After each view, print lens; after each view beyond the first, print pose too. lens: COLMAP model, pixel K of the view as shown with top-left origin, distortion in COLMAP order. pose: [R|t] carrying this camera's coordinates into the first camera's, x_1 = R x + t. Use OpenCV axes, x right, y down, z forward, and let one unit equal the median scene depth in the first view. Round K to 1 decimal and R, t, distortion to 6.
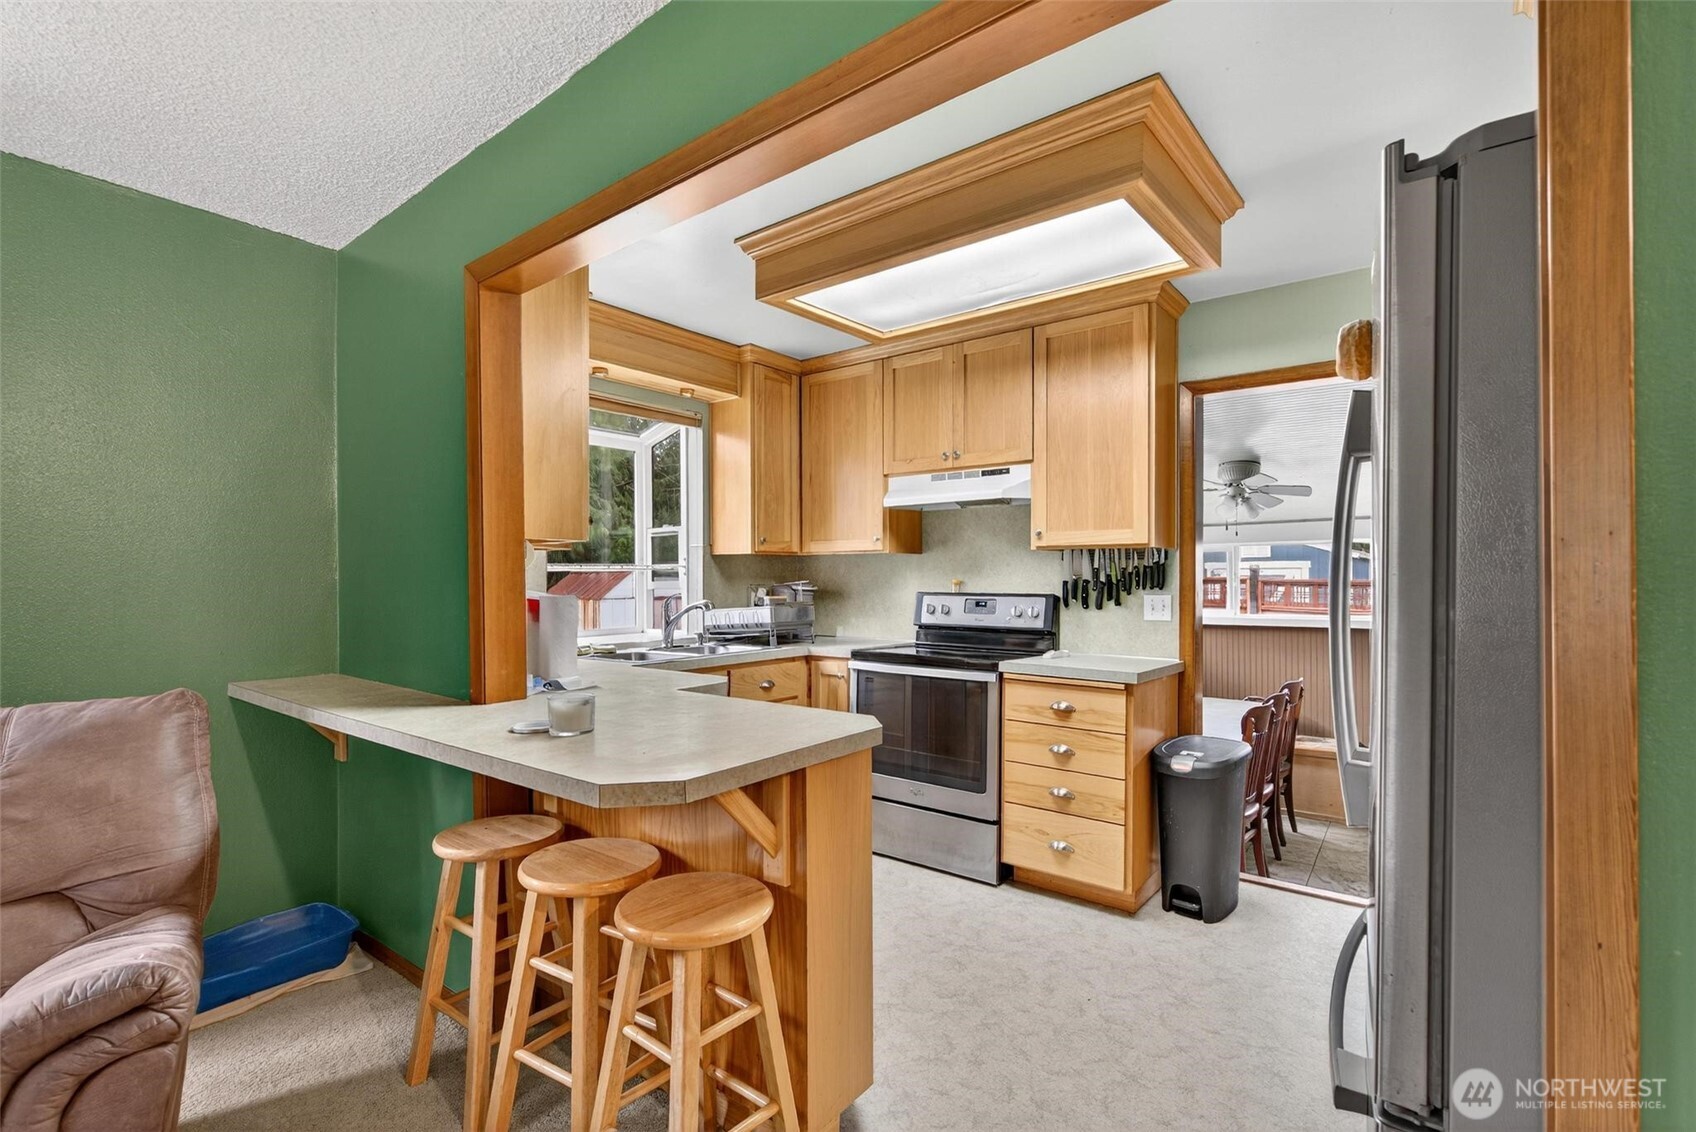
lens RADIAL K [[769.0, 0, 840.7], [0, 769.0, 584.8], [0, 0, 1]] dist [0.002120, -0.000083]
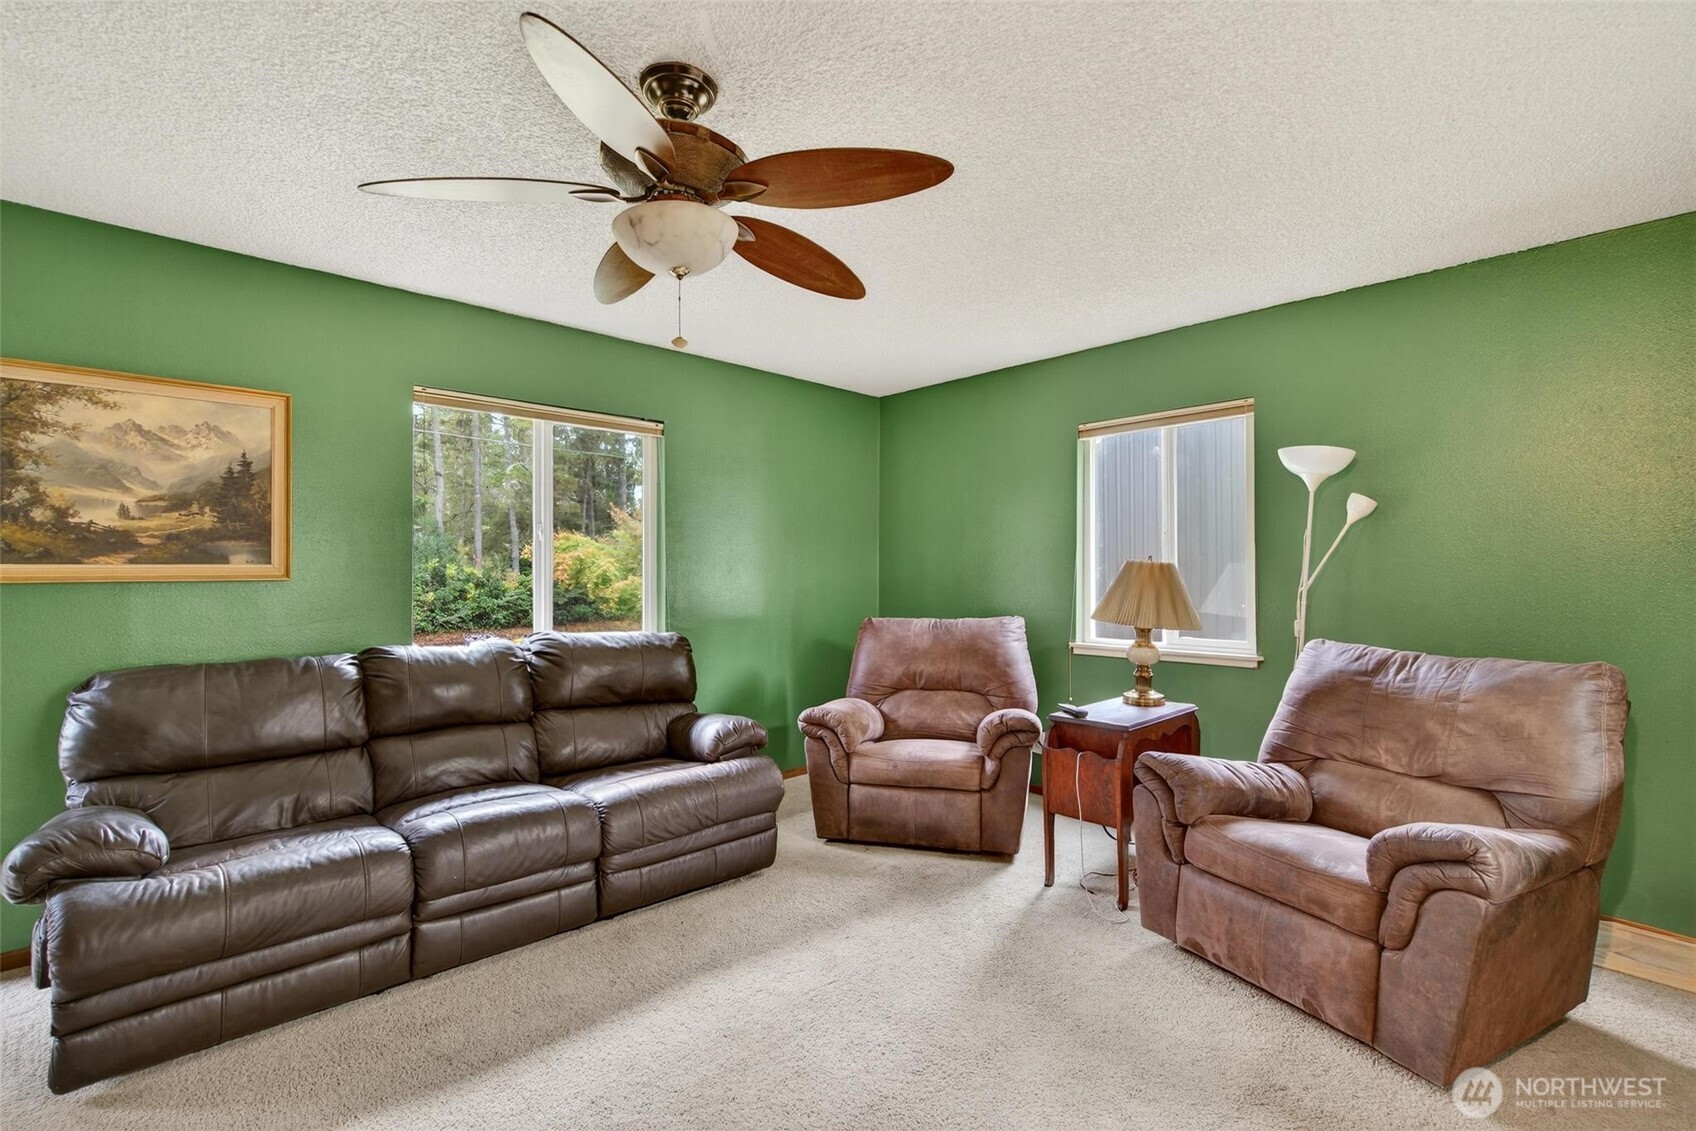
lens RADIAL K [[765.7, 0, 848.0], [0, 765.7, 565.5], [0, 0, 1]] dist [0.000438, 0.000262]
pose [[-0.124448, -0.006233, -0.992207, 0.249553], [-0.007966, 0.999954, -0.005282, 0.003077], [0.992194, 0.007247, -0.124492, 0.010054]]
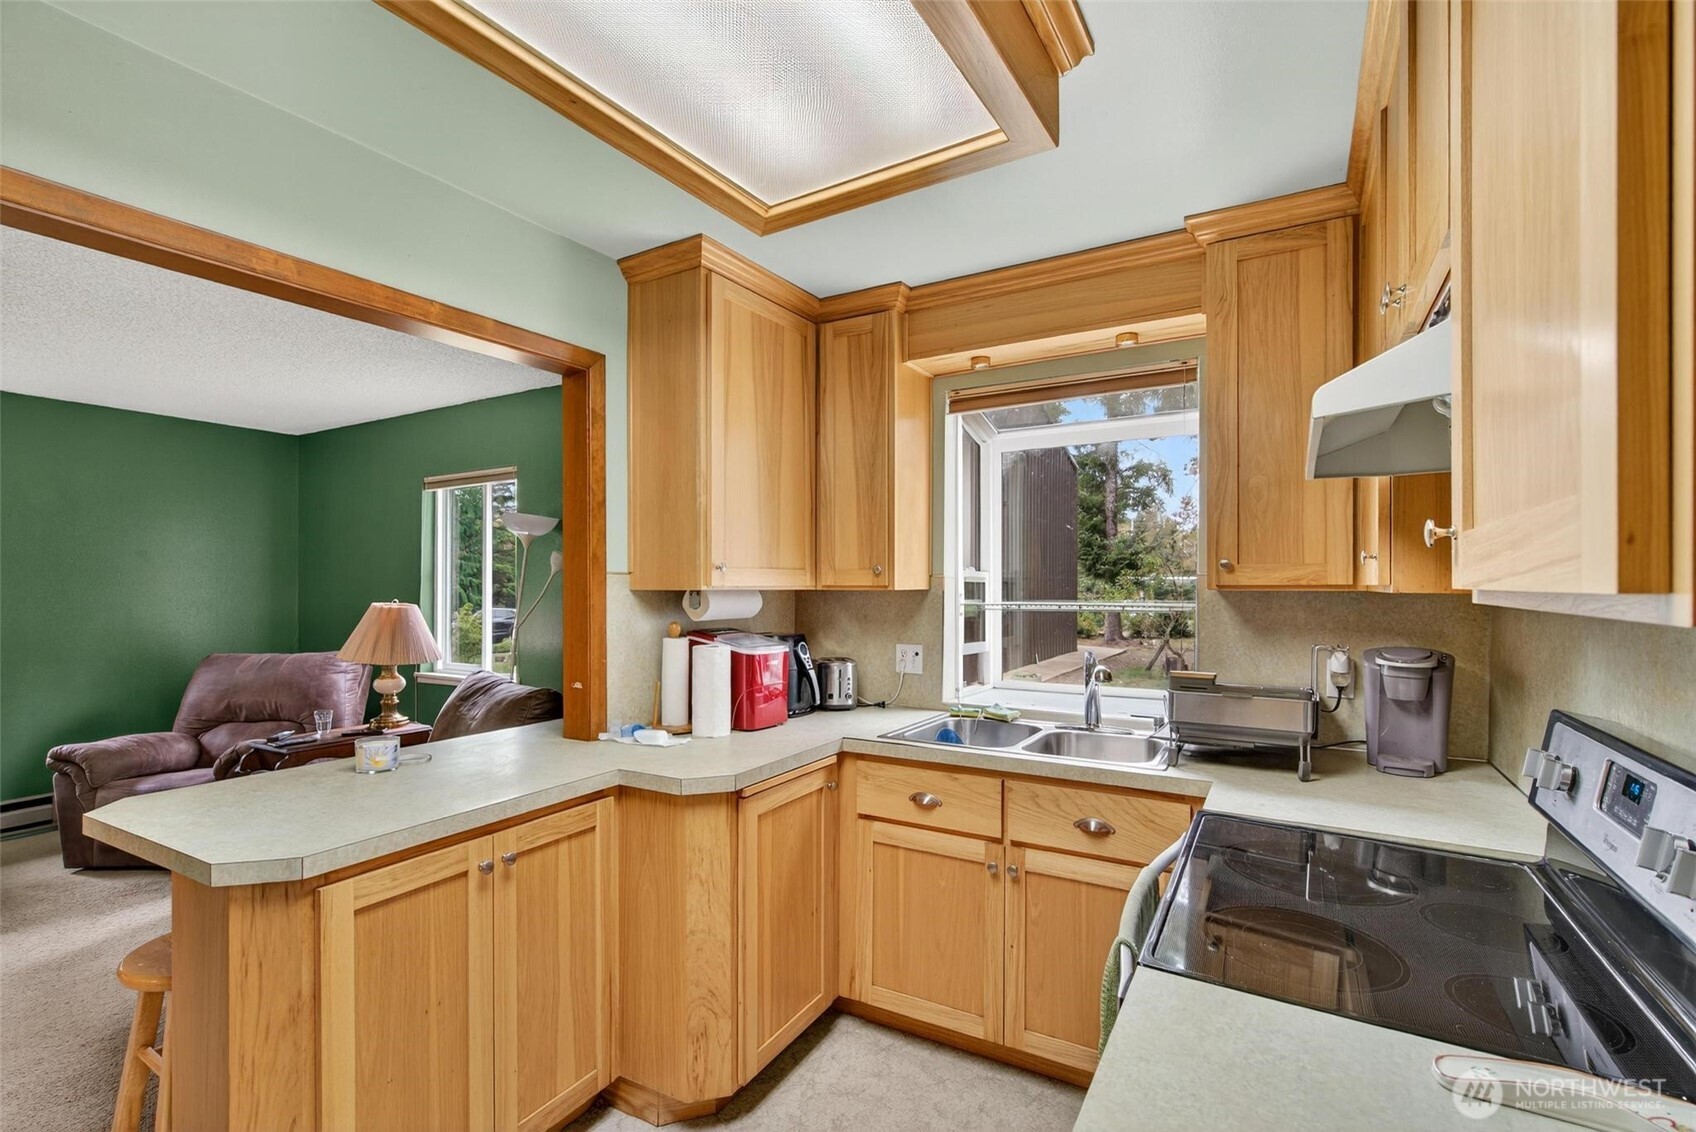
lens RADIAL K [[761.7, 0, 852.1], [0, 761.7, 585.4], [0, 0, 1]] dist [-0.002161, -0.000607]
pose [[0.156172, 0.005040, -0.987717, 0.466170], [-0.010430, 0.999940, 0.003454, -0.052201], [0.987675, 0.009762, 0.156215, 0.799655]]
